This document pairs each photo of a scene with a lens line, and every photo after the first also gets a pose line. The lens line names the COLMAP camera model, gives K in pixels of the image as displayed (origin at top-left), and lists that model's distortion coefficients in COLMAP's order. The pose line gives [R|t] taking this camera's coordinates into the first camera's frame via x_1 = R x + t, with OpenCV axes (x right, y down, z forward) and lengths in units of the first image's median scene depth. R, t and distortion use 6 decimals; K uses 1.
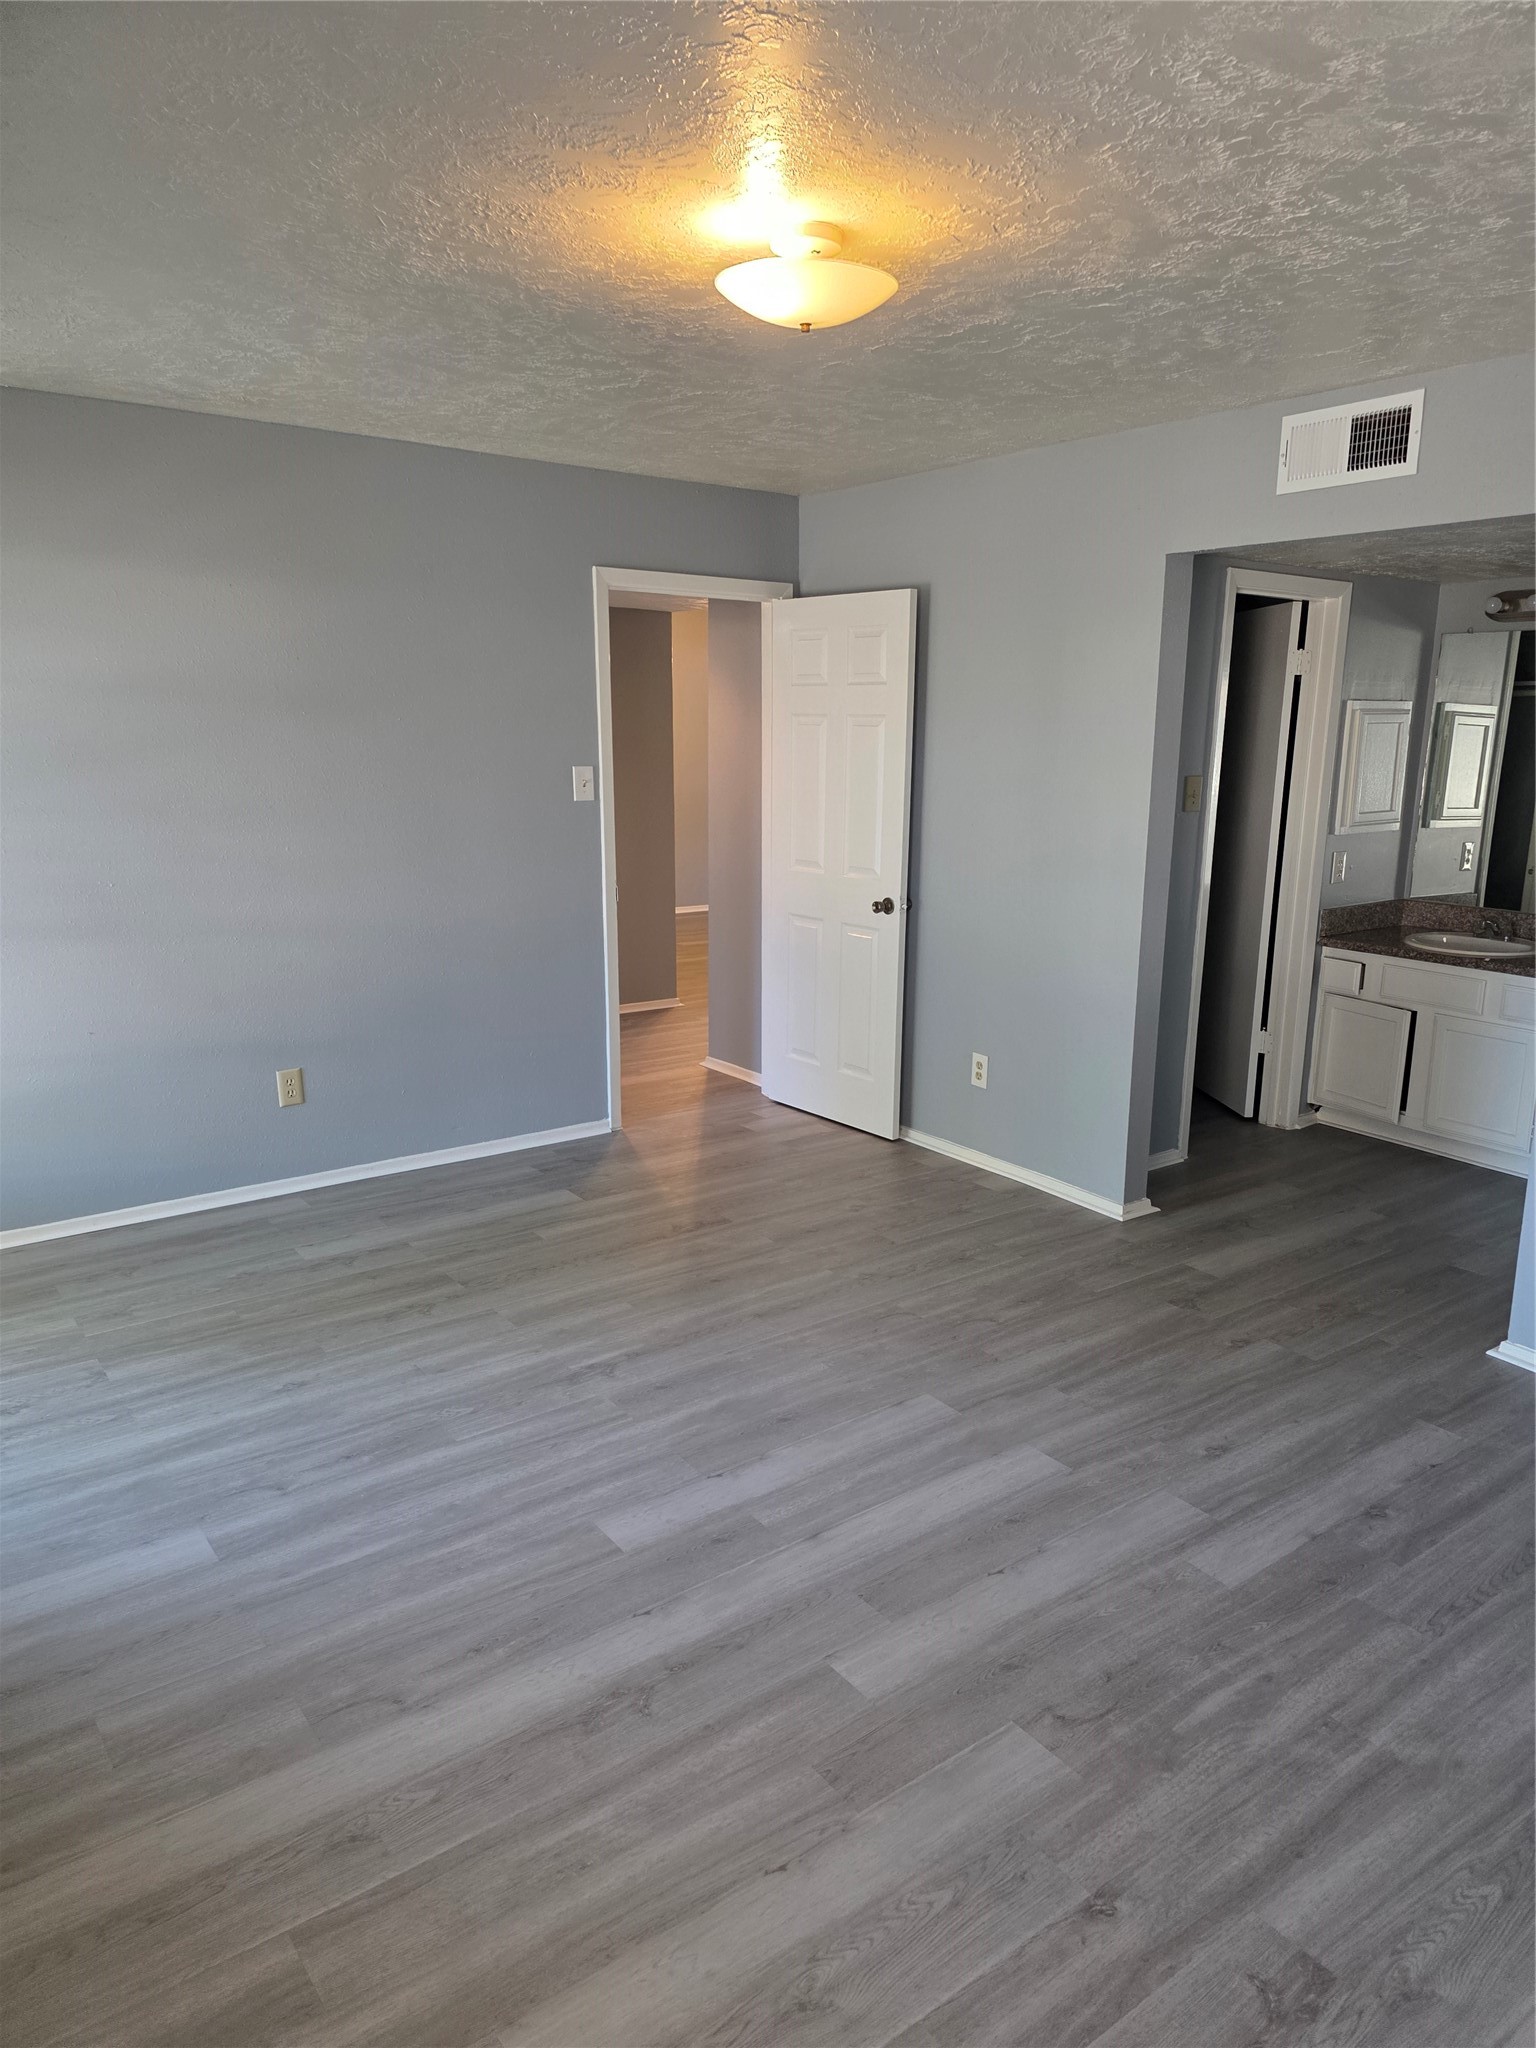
lens RADIAL K [[1375.5, 0, 772.3], [0, 1375.5, 1028.0], [0, 0, 1]] dist [0.067617, -0.065873]
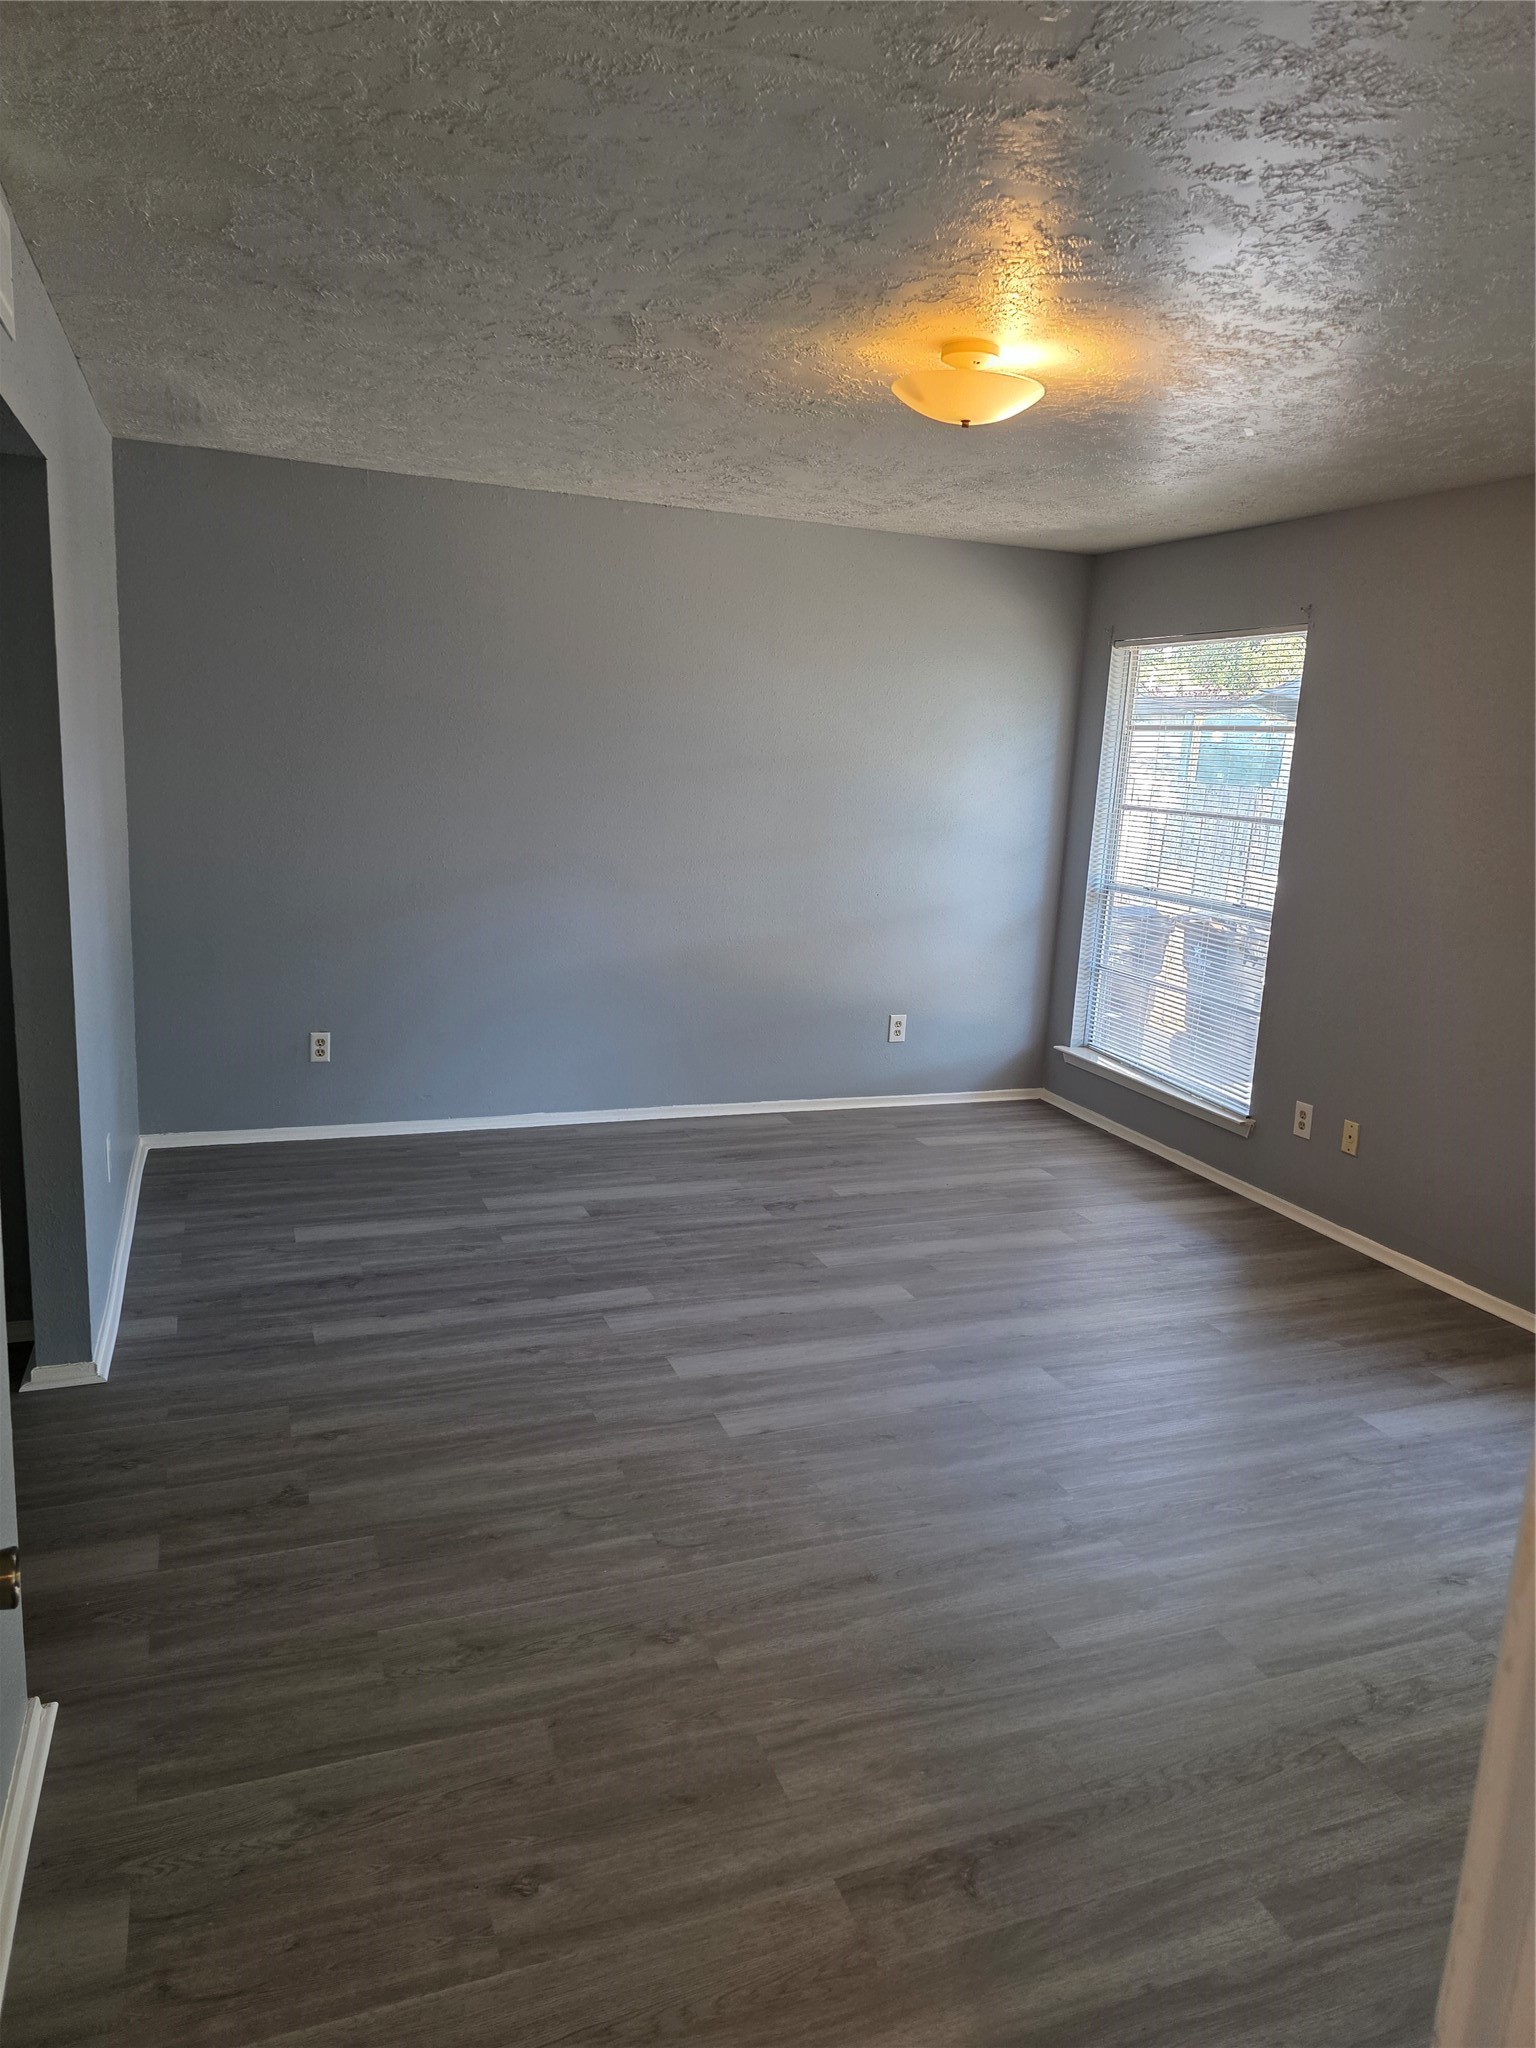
lens RADIAL K [[1375.5, 0, 769.5], [0, 1375.5, 1023.3], [0, 0, 1]] dist [0.067617, -0.065873]
pose [[-0.963611, -0.113581, 0.241977, -0.135045], [-0.005813, 0.913926, 0.405838, -0.458426], [-0.267245, 0.389664, -0.881330, 2.043352]]
